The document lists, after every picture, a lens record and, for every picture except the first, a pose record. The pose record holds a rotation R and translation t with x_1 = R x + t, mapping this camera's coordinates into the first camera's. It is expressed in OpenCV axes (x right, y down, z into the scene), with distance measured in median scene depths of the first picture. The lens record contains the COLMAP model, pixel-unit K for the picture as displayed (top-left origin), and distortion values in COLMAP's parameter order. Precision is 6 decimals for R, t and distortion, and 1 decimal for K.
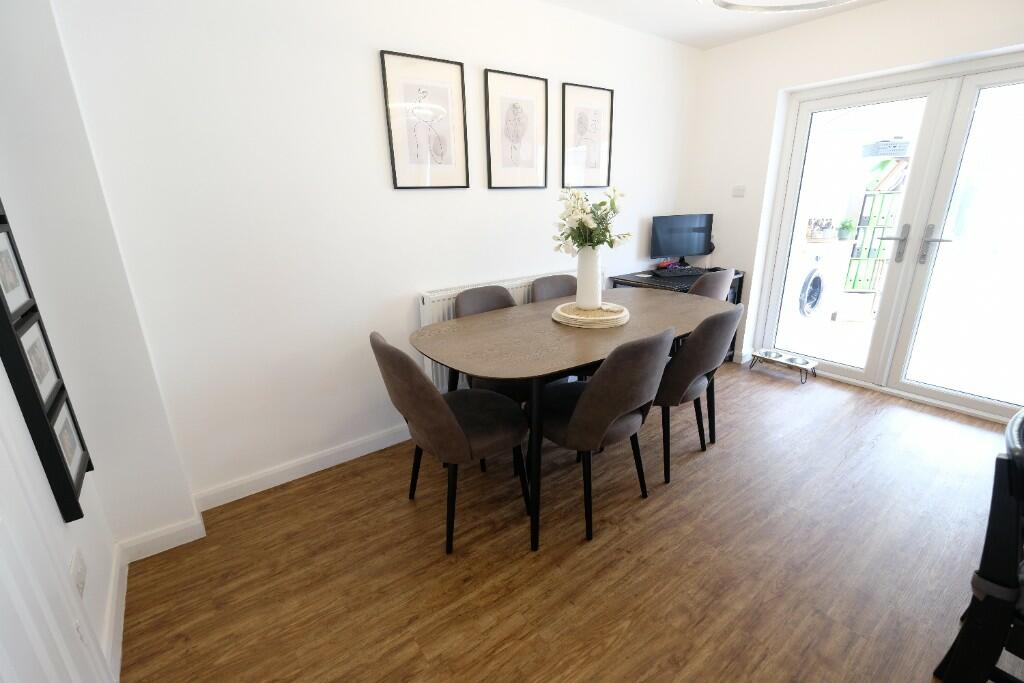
lens RADIAL K [[455.8, 0, 512.0], [0, 455.8, 341.5], [0, 0, 1]] dist [-0.000821, -0.000324]
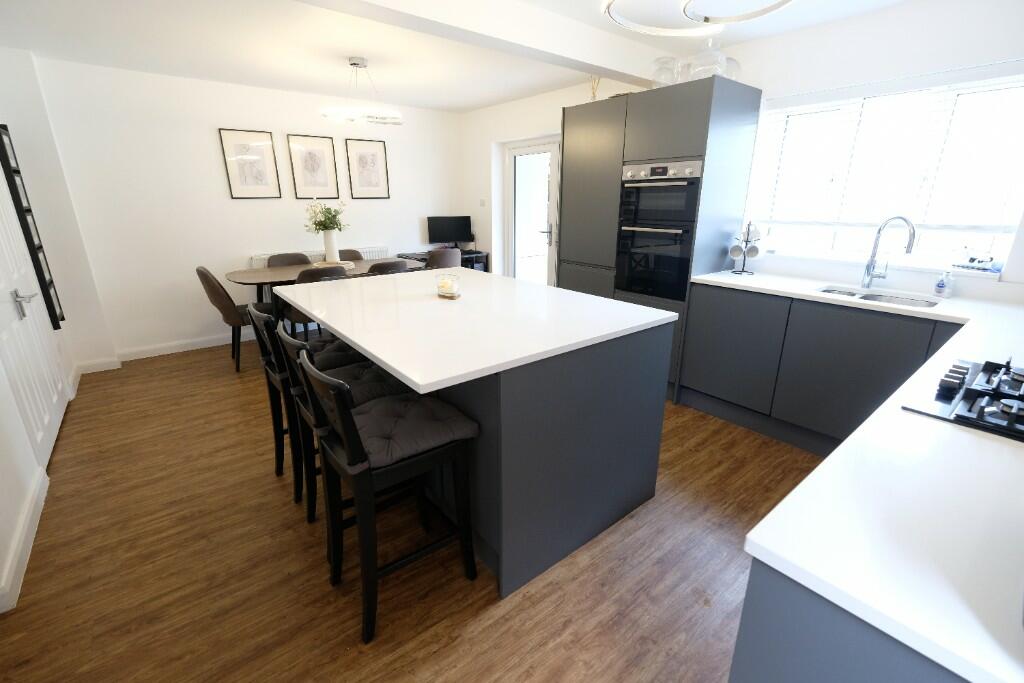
lens RADIAL K [[455.8, 0, 512.0], [0, 455.8, 341.5], [0, 0, 1]] dist [-0.000821, -0.000324]
pose [[0.999242, 0.008400, 0.038014, 0.998903], [-0.008282, 0.999960, -0.003237, 0.301517], [-0.038039, 0.002920, 0.999272, -1.105834]]
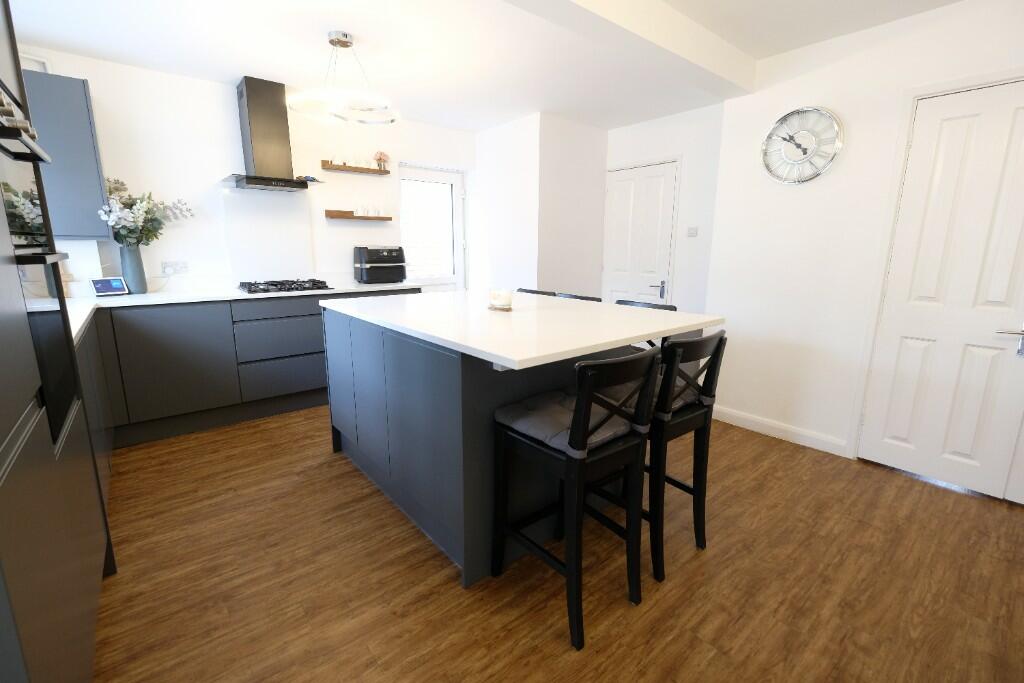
lens RADIAL K [[455.8, 0, 512.0], [0, 455.8, 341.5], [0, 0, 1]] dist [-0.000821, -0.000324]
pose [[-0.998211, 0.026172, -0.053750, 0.909238], [-0.003797, 0.869504, 0.493911, -0.330892], [0.059662, 0.493232, -0.867850, 1.169922]]
